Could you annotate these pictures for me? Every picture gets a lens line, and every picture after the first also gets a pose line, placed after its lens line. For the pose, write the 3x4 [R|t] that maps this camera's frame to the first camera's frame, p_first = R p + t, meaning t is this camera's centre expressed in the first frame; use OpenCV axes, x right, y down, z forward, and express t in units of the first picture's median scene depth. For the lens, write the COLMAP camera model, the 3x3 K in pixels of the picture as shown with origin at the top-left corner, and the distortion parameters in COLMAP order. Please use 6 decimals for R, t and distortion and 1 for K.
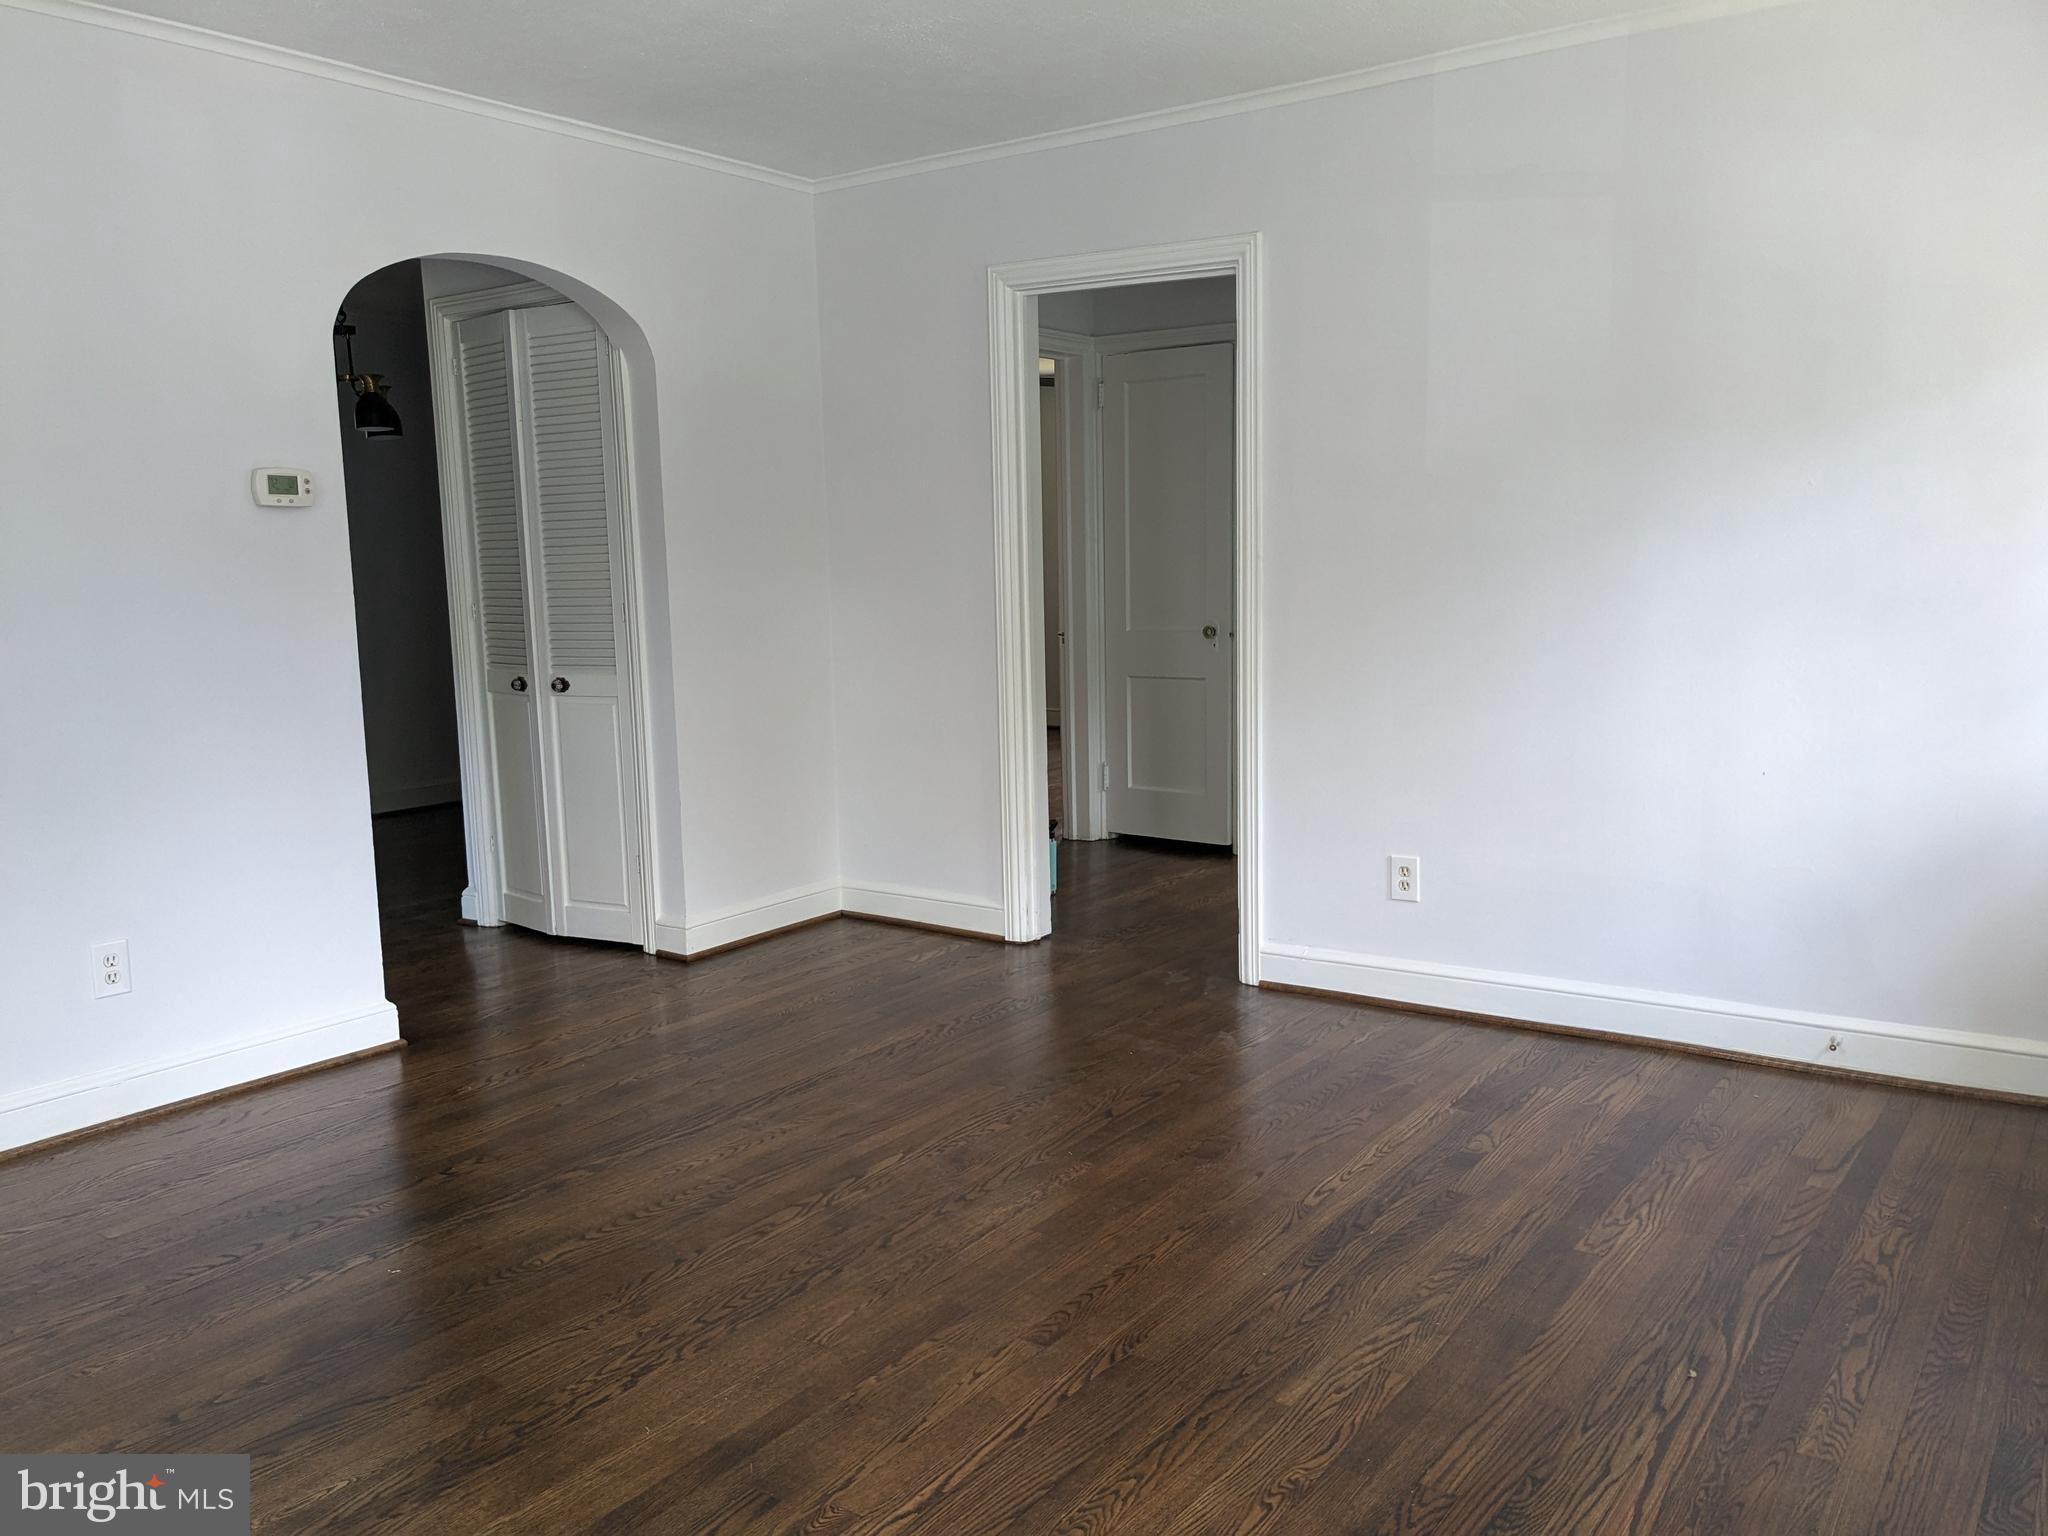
lens RADIAL K [[1616.6, 0, 1024.0], [0, 1616.6, 768.0], [0, 0, 1]] dist [0.035372, -0.067127]
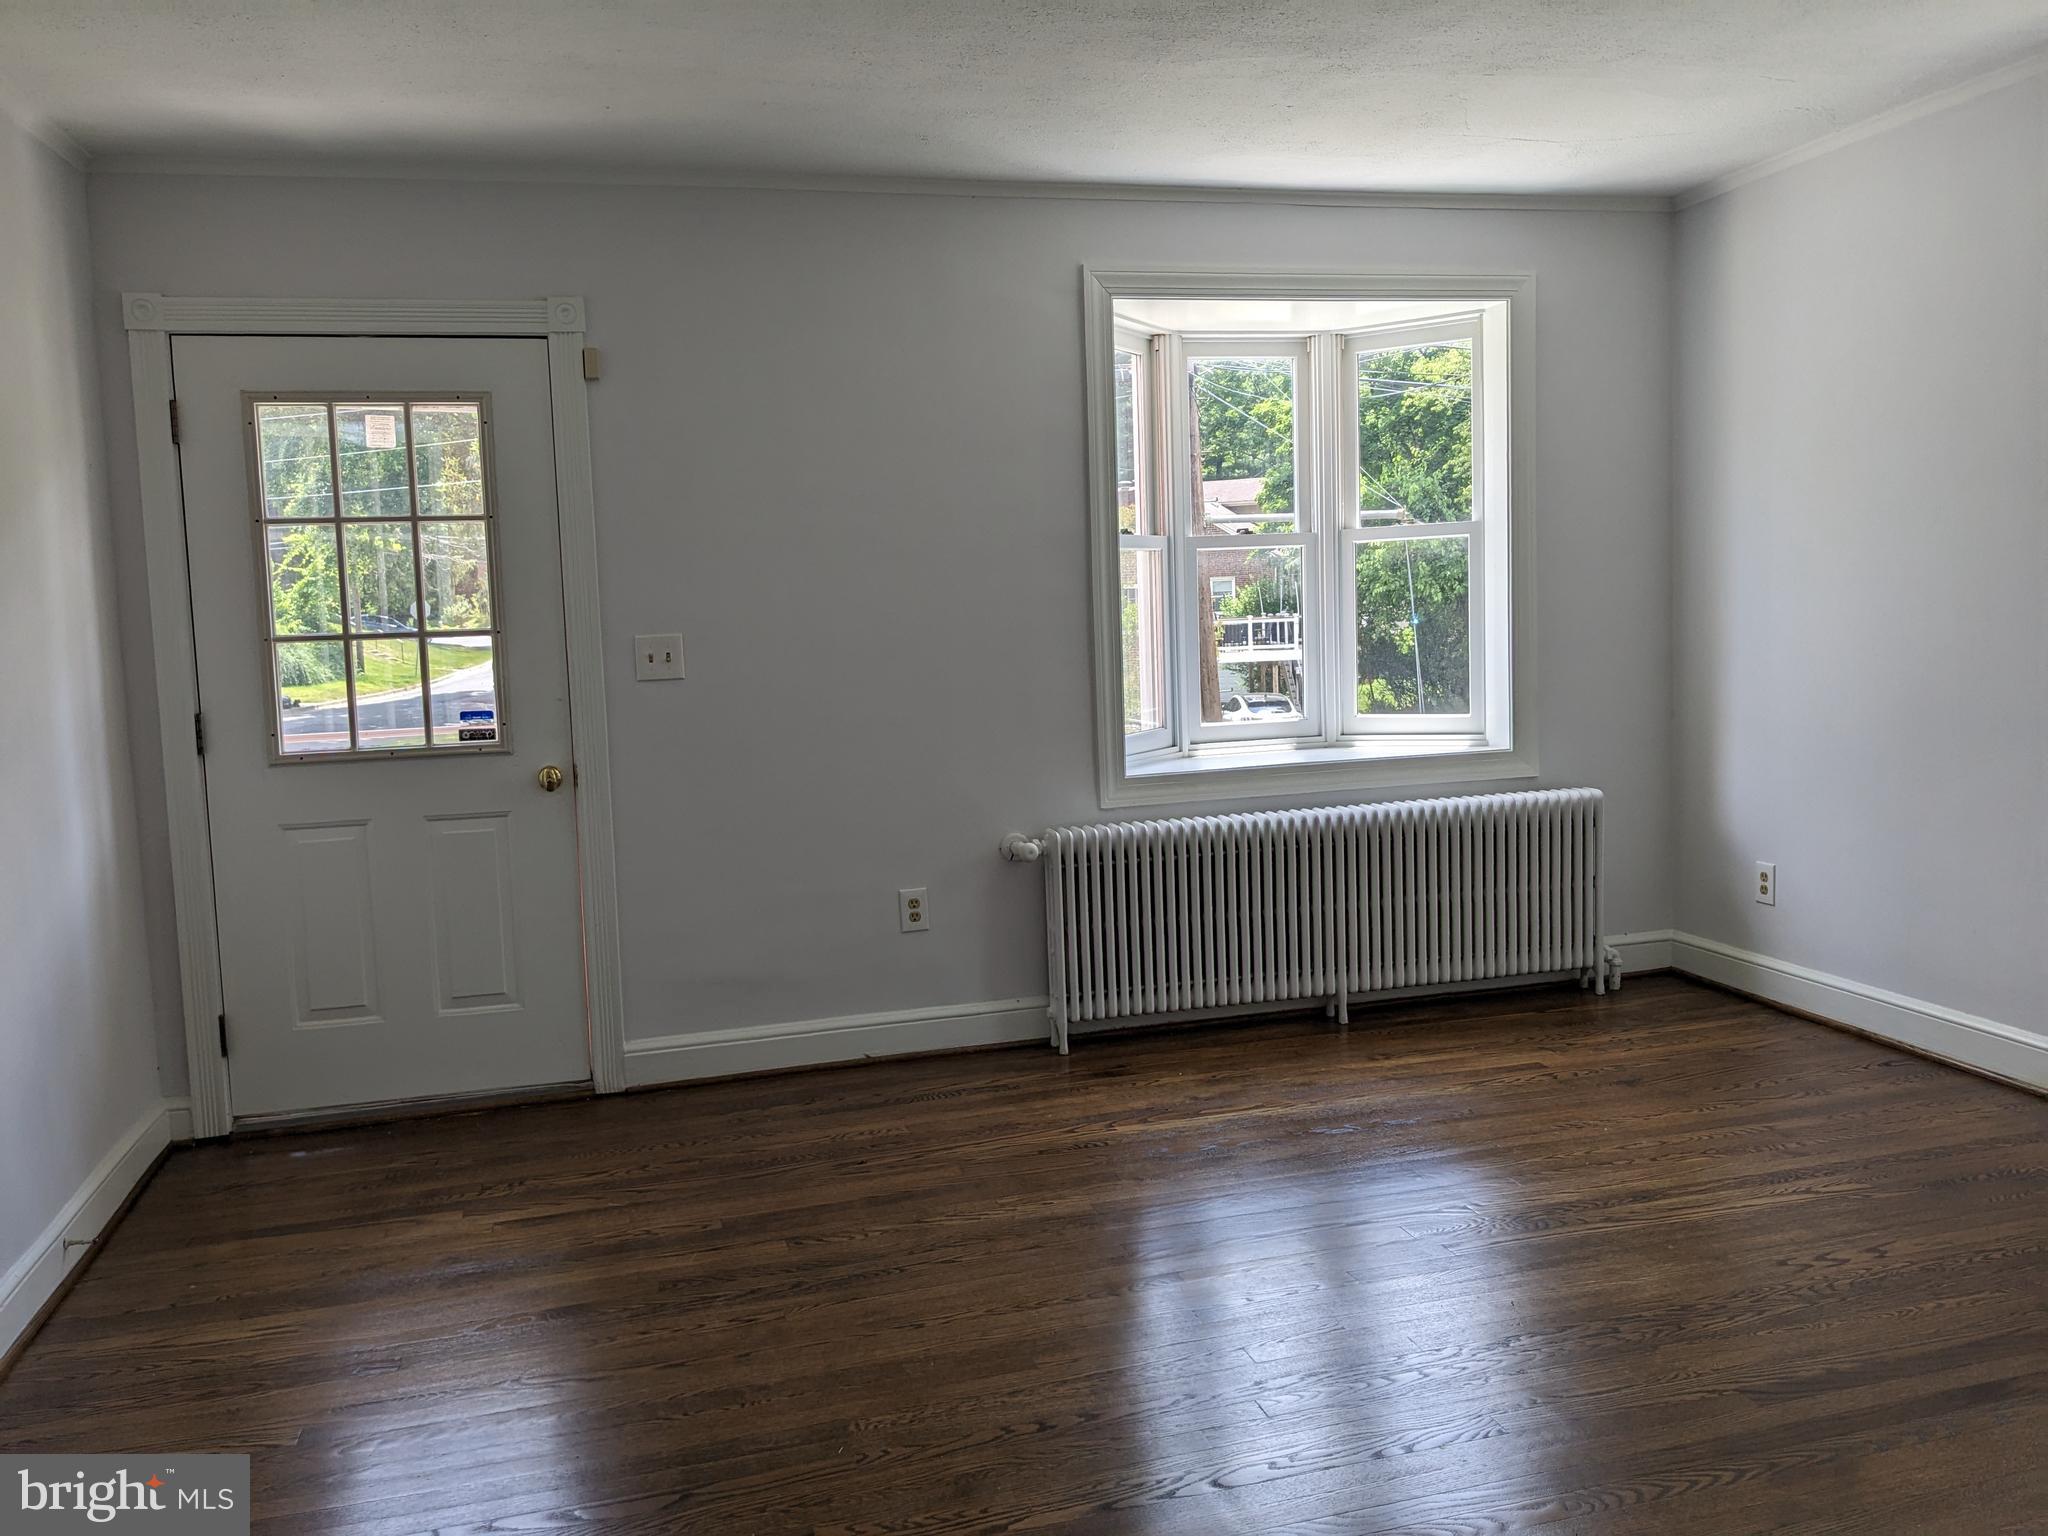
lens RADIAL K [[1609.5, 0, 1034.6], [0, 1609.5, 749.1], [0, 0, 1]] dist [0.034876, -0.095022]
pose [[-0.773450, -0.003395, 0.633848, -0.560475], [0.140926, 0.974036, 0.177181, -0.213334], [-0.617993, 0.226366, -0.752890, 1.578929]]
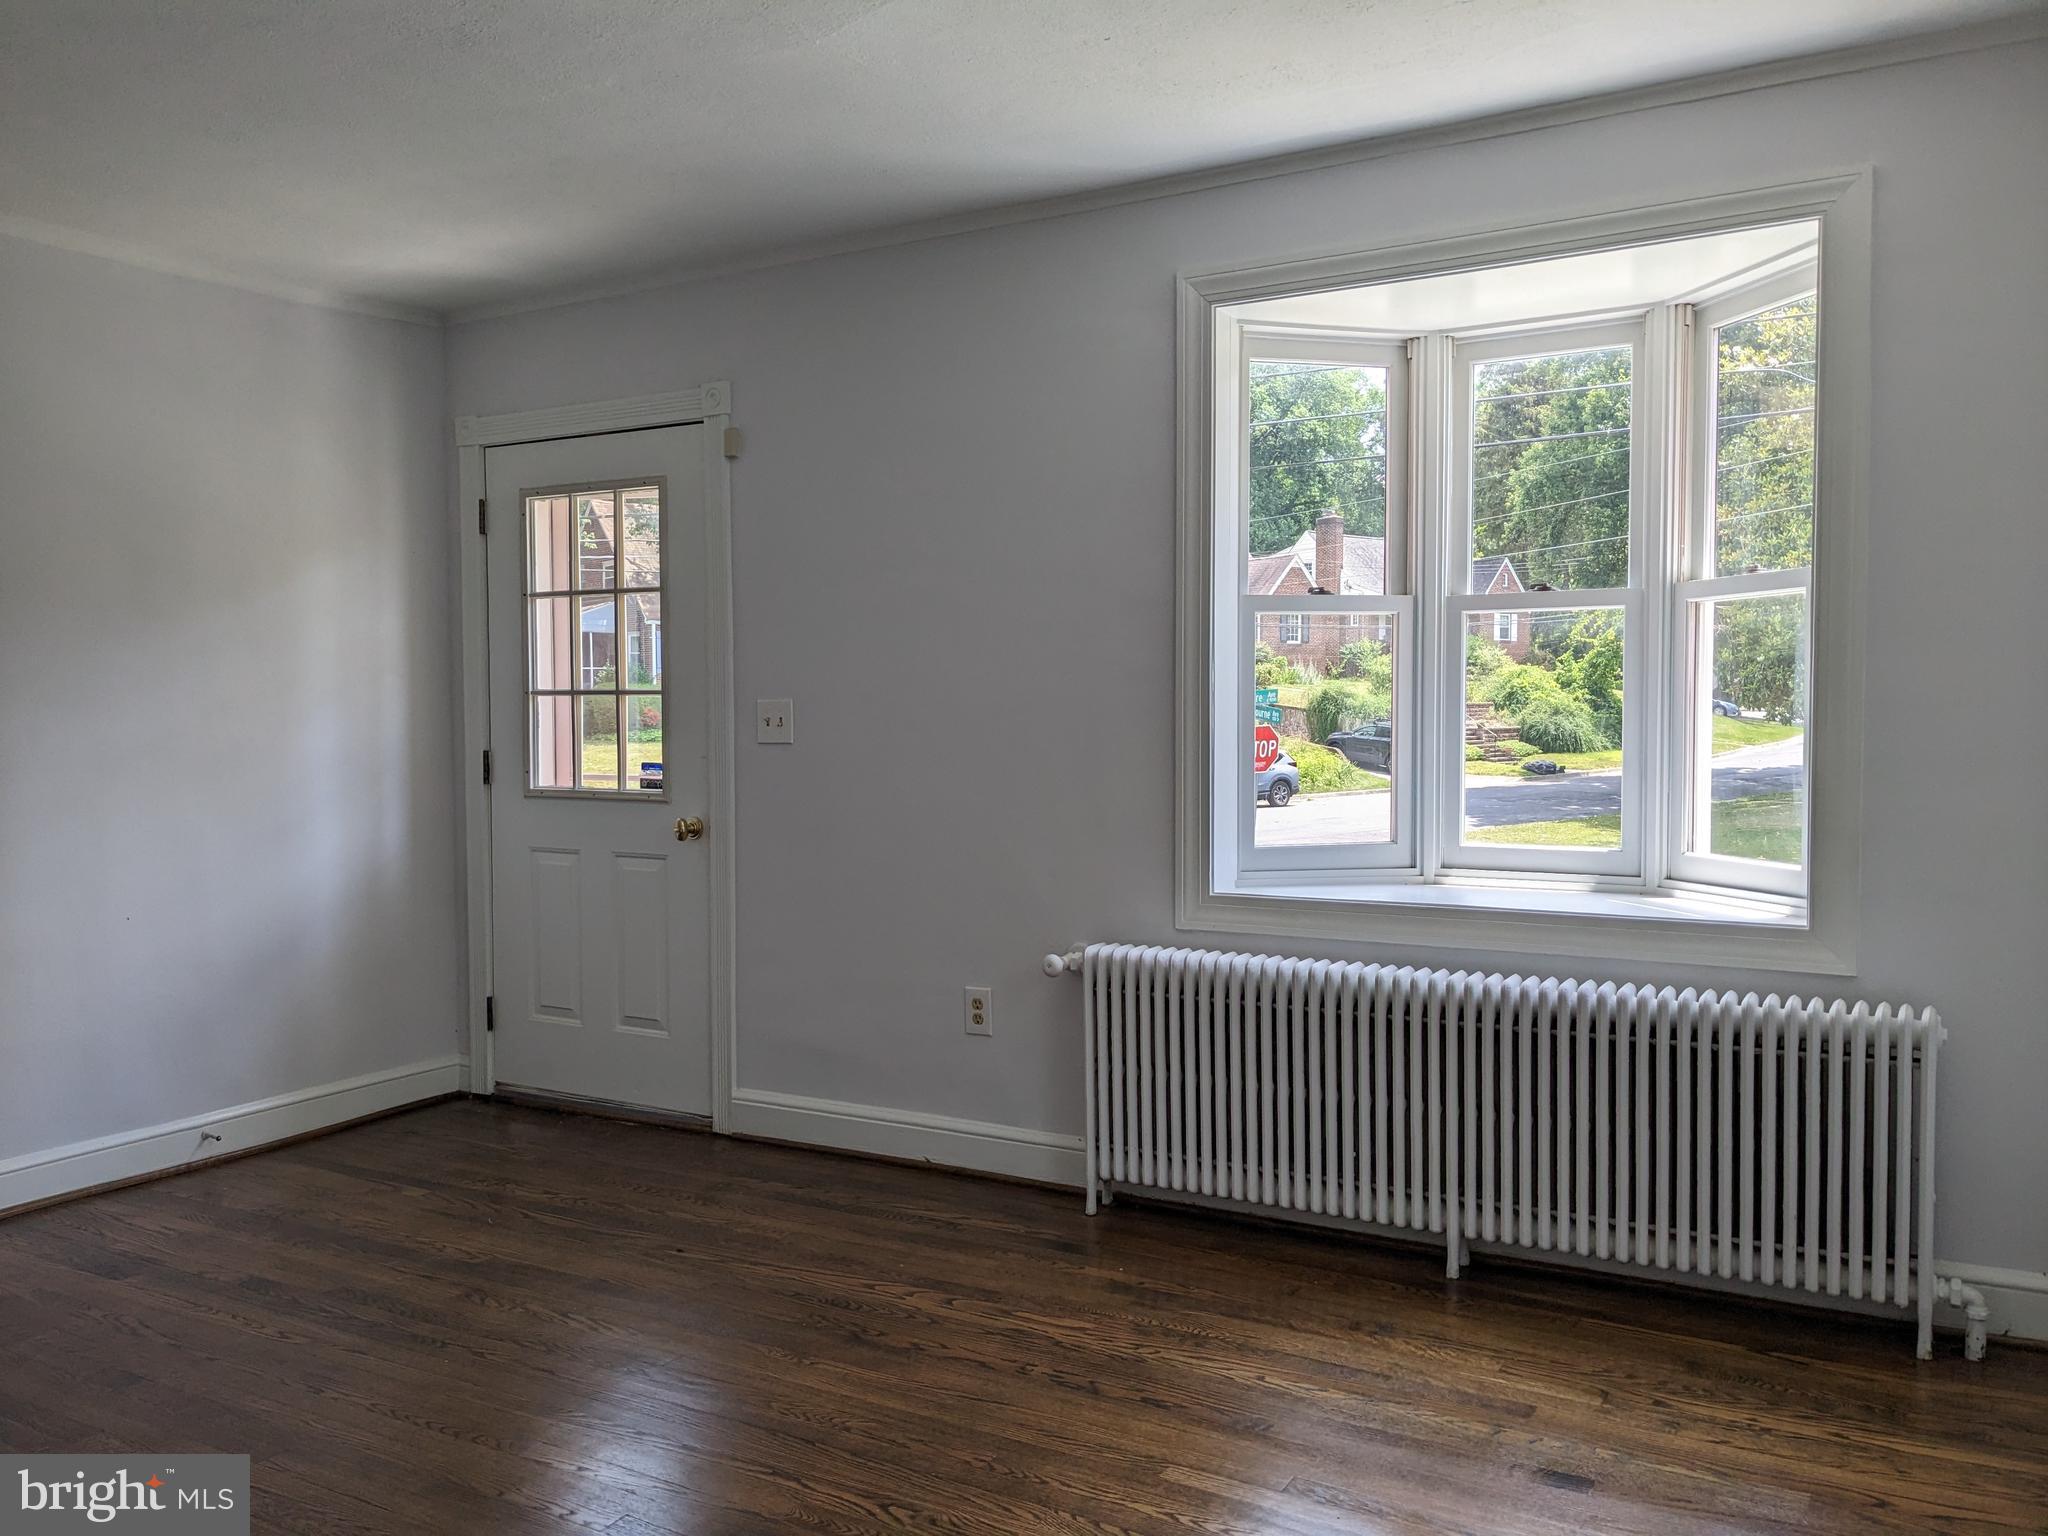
lens RADIAL K [[1615.6, 0, 1024.0], [0, 1615.6, 768.0], [0, 0, 1]] dist [0.040051, -0.088953]
pose [[-0.089969, -0.013819, 0.995849, -0.885557], [0.142382, 0.989454, 0.026594, -0.051012], [-0.985714, 0.144184, -0.087053, 0.600702]]
